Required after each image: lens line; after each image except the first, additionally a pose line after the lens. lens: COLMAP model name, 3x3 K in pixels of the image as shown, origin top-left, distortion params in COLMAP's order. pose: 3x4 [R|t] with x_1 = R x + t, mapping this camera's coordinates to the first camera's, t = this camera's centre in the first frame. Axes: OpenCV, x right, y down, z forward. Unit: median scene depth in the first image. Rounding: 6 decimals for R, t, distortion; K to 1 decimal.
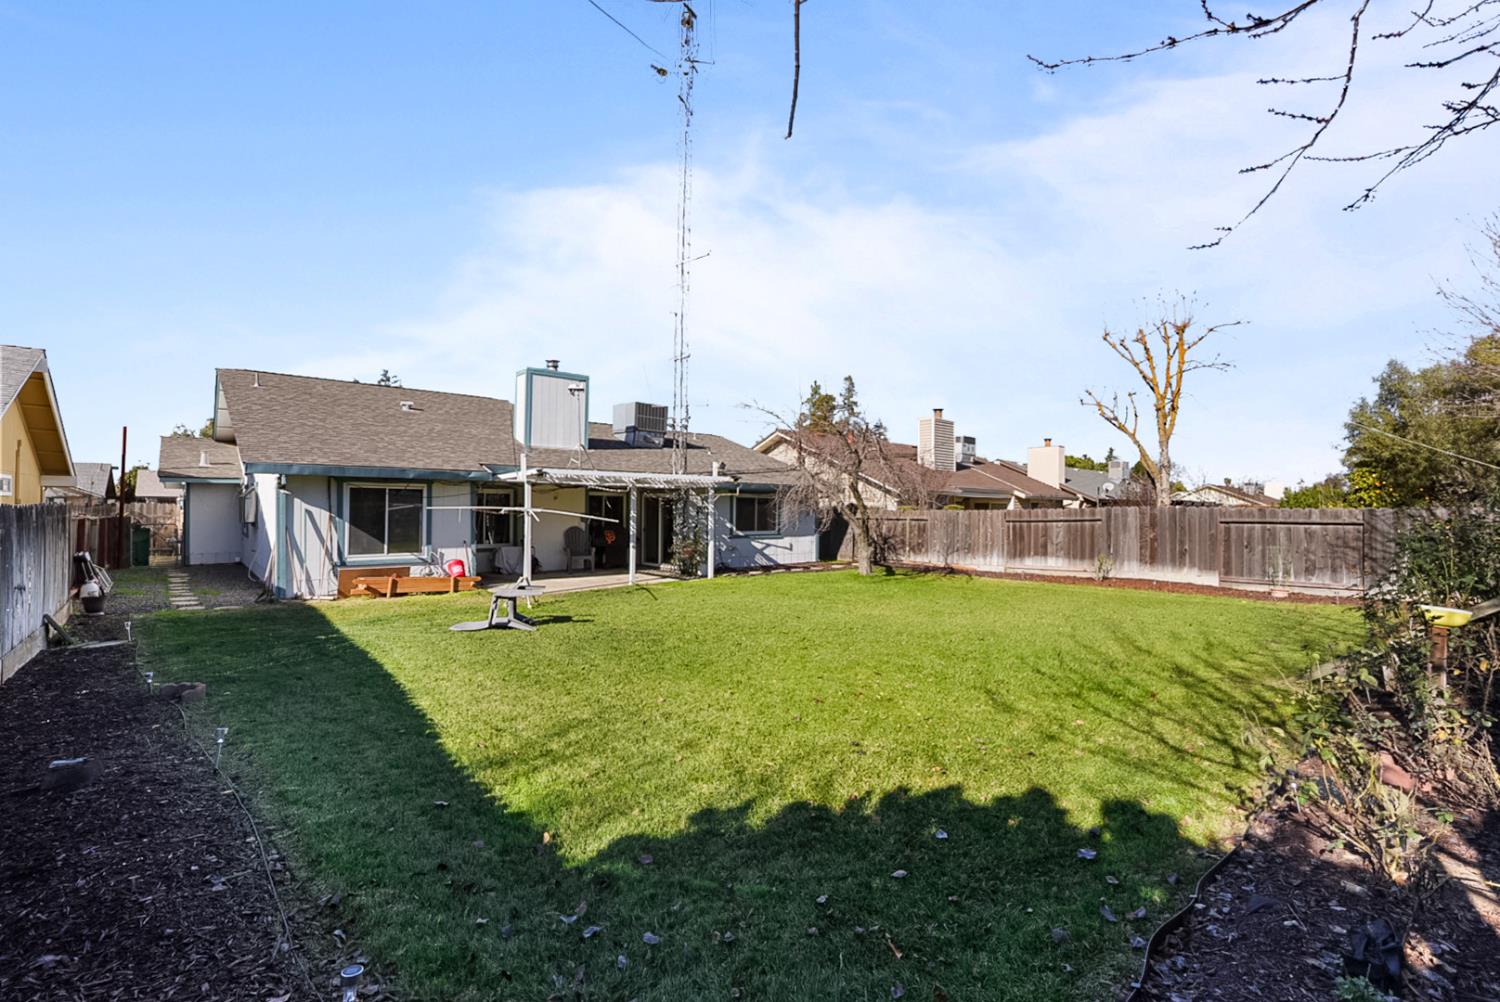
lens RADIAL K [[663.6, 0, 741.0], [0, 663.6, 505.0], [0, 0, 1]] dist [0.004377, 0.000569]
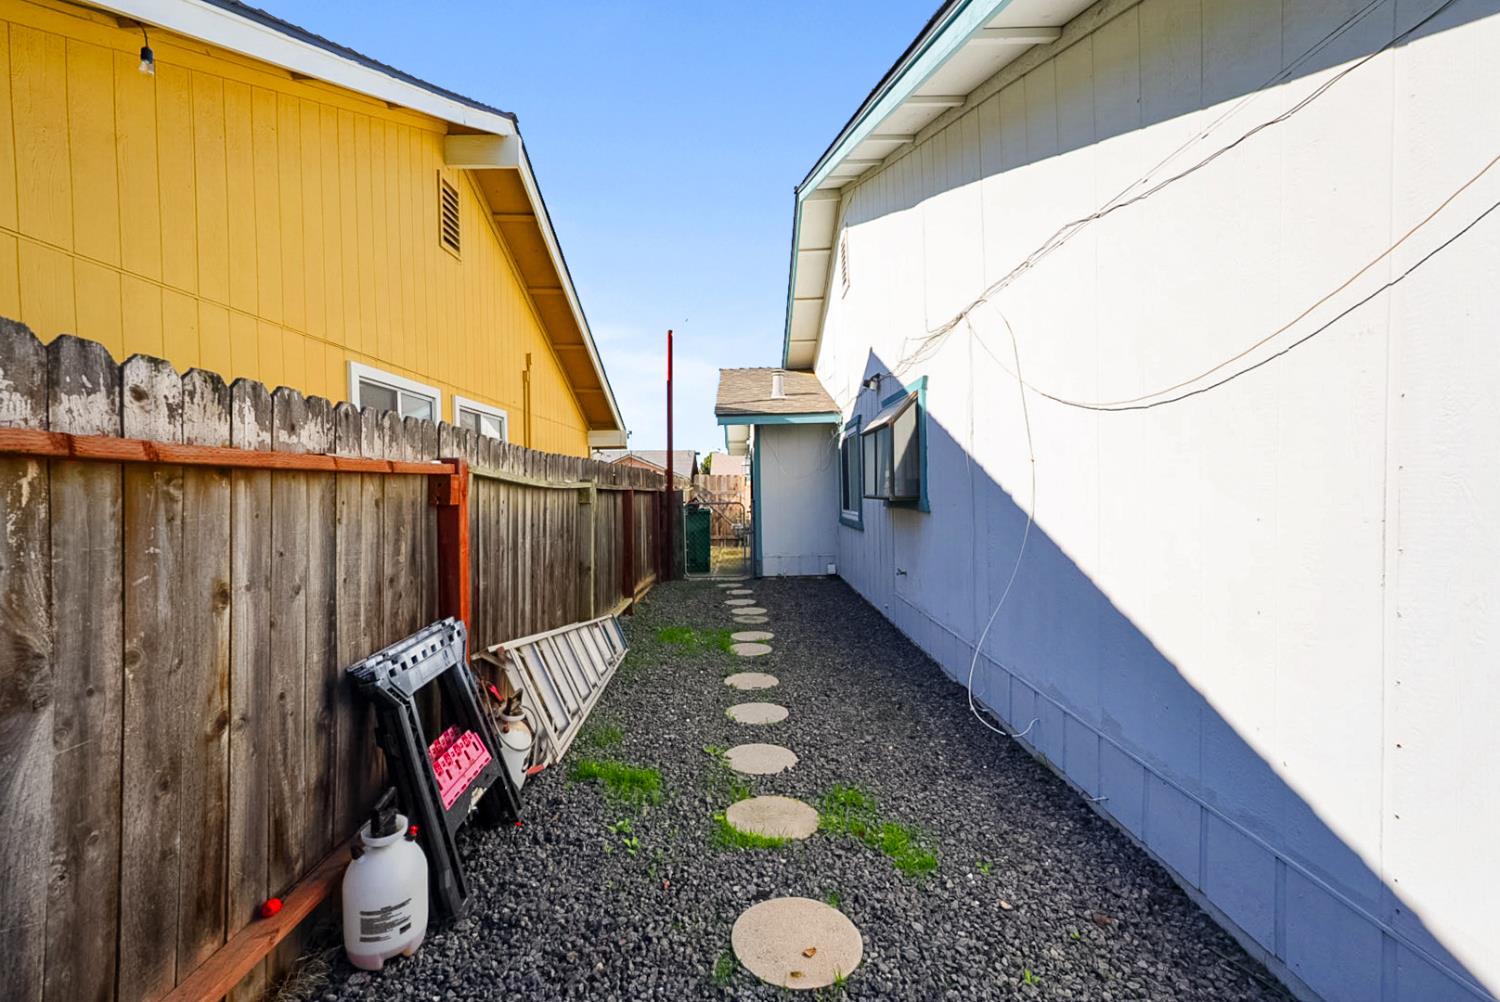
lens RADIAL K [[663.6, 0, 750.2], [0, 663.6, 494.2], [0, 0, 1]] dist [0.004377, 0.000569]
pose [[0.772193, -0.014367, -0.635226, -0.379427], [0.024806, 0.999664, 0.007544, 0.013542], [0.634904, -0.021583, 0.772290, 0.445411]]
